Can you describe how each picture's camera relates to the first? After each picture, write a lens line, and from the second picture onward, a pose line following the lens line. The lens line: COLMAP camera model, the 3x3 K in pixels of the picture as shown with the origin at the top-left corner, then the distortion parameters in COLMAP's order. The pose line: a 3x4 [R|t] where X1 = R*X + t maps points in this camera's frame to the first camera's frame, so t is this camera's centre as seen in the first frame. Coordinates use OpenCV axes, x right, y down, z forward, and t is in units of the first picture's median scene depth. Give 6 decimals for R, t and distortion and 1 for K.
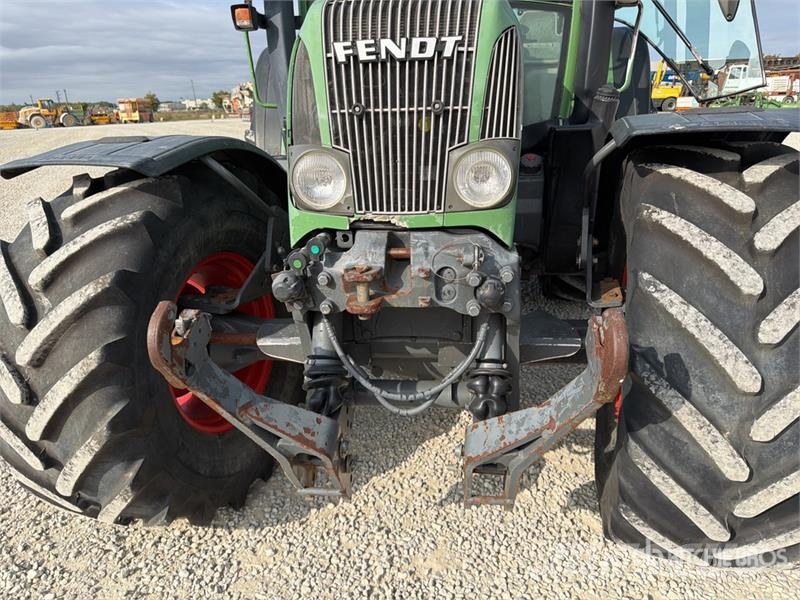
lens RADIAL K [[563.0, 0, 400.0], [0, 563.0, 300.0], [0, 0, 1]] dist [0.081121, -0.105250]
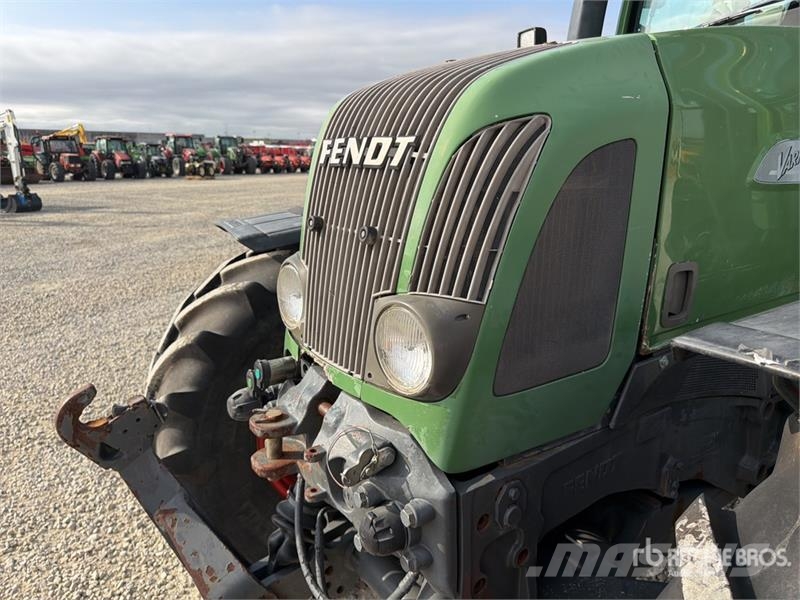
lens RADIAL K [[563.0, 0, 400.0], [0, 563.0, 300.0], [0, 0, 1]] dist [0.081121, -0.105250]
pose [[0.667680, 0.226424, -0.709179, 0.569370], [-0.275634, 0.960111, 0.047036, -0.292758], [0.691541, 0.164069, 0.703457, 0.532491]]
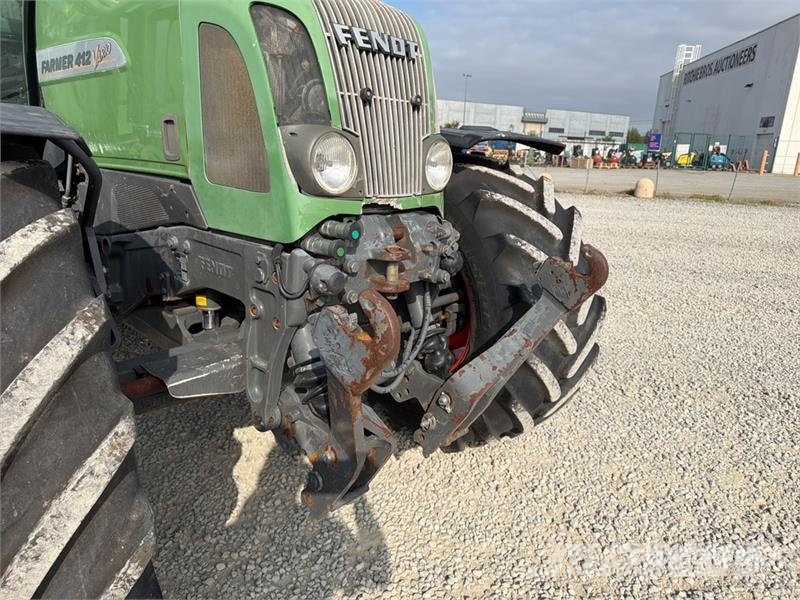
lens RADIAL K [[562.2, 0, 403.3], [0, 562.2, 316.6], [0, 0, 1]] dist [0.028806, -0.038309]
pose [[0.558916, -0.180469, 0.809348, -0.906111], [0.205338, 0.975753, 0.075773, -0.008415], [-0.803399, 0.123839, 0.582421, 0.395510]]
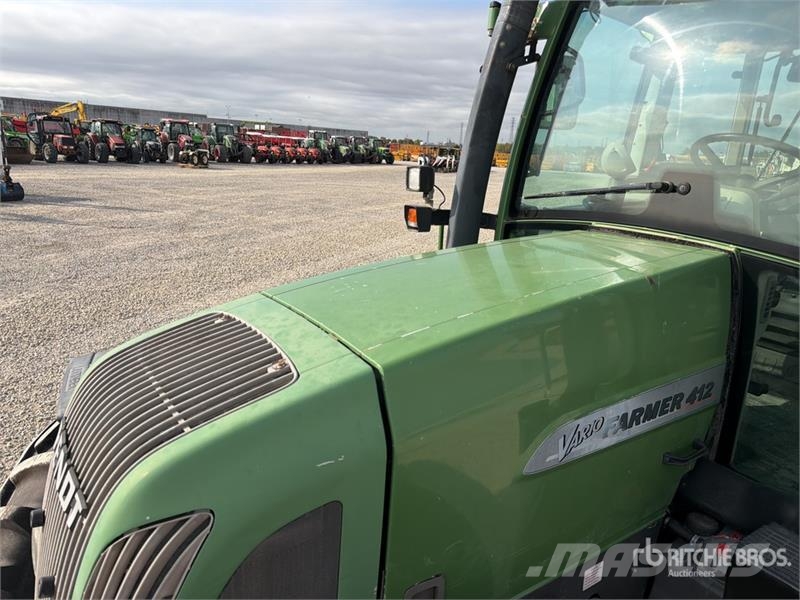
lens RADIAL K [[556.8, 0, 400.0], [0, 556.8, 300.0], [0, 0, 1]] dist [0.071851, -0.083708]
pose [[0.657067, 0.280770, -0.699593, 0.648866], [-0.327683, 0.942164, 0.070358, -0.788095], [0.678886, 0.183015, 0.711069, 0.729982]]
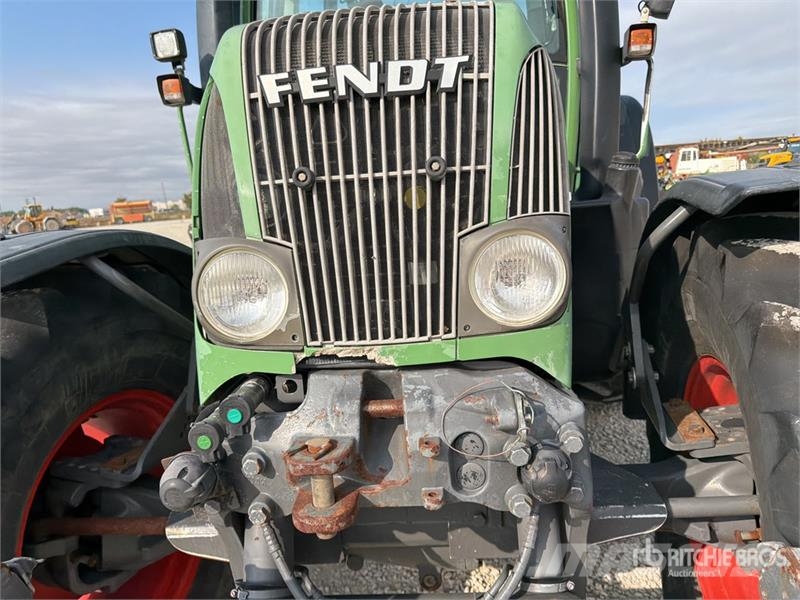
lens RADIAL K [[522.8, 0, 405.1], [0, 522.8, 293.3], [0, 0, 1]] dist [0.124129, 0.000266]
pose [[0.996918, -0.049004, 0.061268, -0.006980], [0.057819, 0.986756, -0.151560, -0.120352], [-0.053029, 0.154635, 0.986547, 0.450014]]
